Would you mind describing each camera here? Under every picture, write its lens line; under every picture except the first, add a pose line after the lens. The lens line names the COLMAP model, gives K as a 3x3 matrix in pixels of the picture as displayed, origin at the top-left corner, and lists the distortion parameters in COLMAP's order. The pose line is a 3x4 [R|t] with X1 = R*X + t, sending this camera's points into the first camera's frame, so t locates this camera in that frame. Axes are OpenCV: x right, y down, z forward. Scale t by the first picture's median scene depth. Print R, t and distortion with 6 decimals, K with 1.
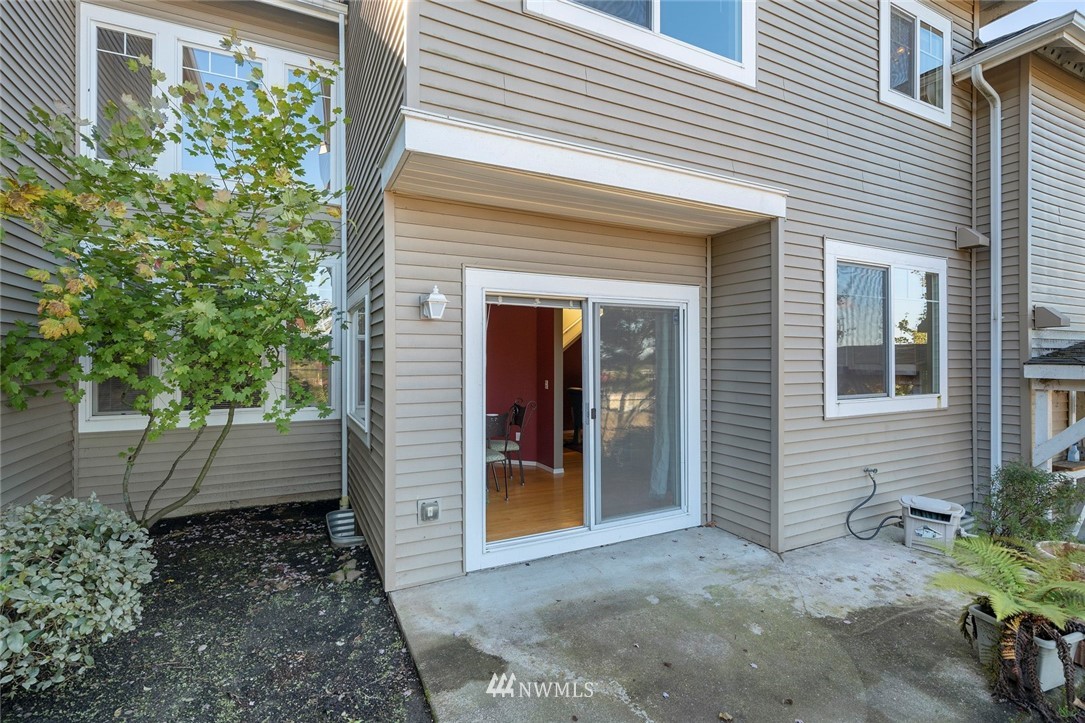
lens RADIAL K [[499.5, 0, 539.6], [0, 499.5, 359.8], [0, 0, 1]] dist [0.001149, 0.001012]
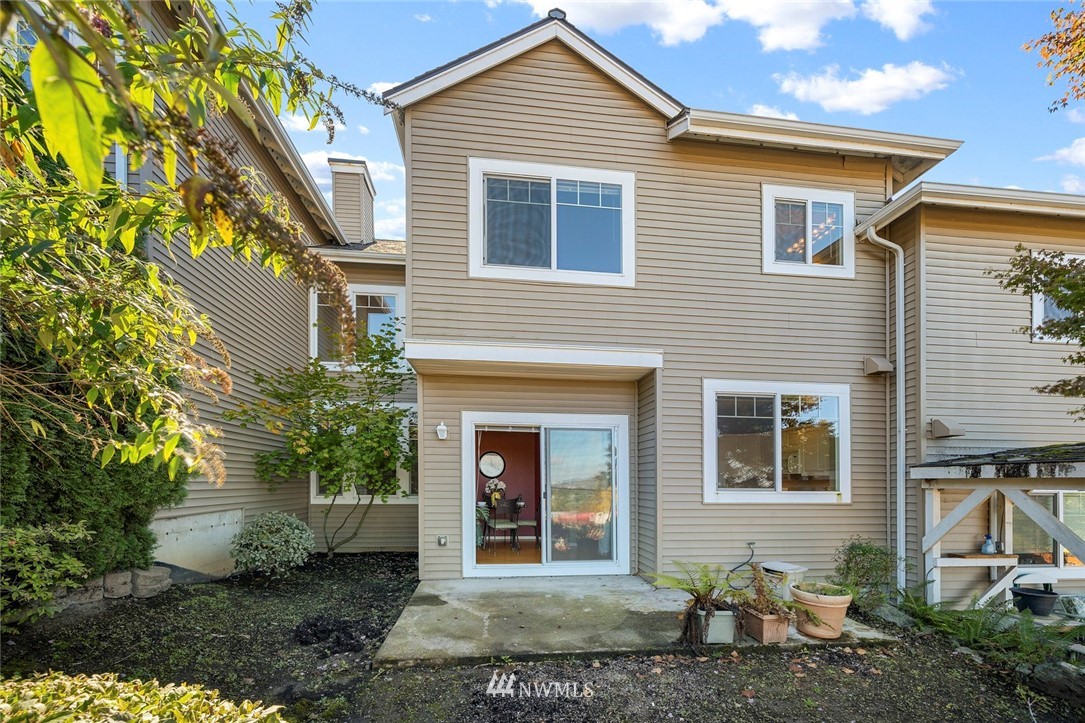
lens RADIAL K [[440.2, 0, 543.9], [0, 440.2, 493.8], [0, 0, 1]] dist [-0.002285, -0.000358]
pose [[0.946416, 0.016455, -0.322531, 0.512499], [-0.008264, 0.999608, 0.026750, 0.057292], [0.322845, -0.022651, 0.946181, -0.339084]]
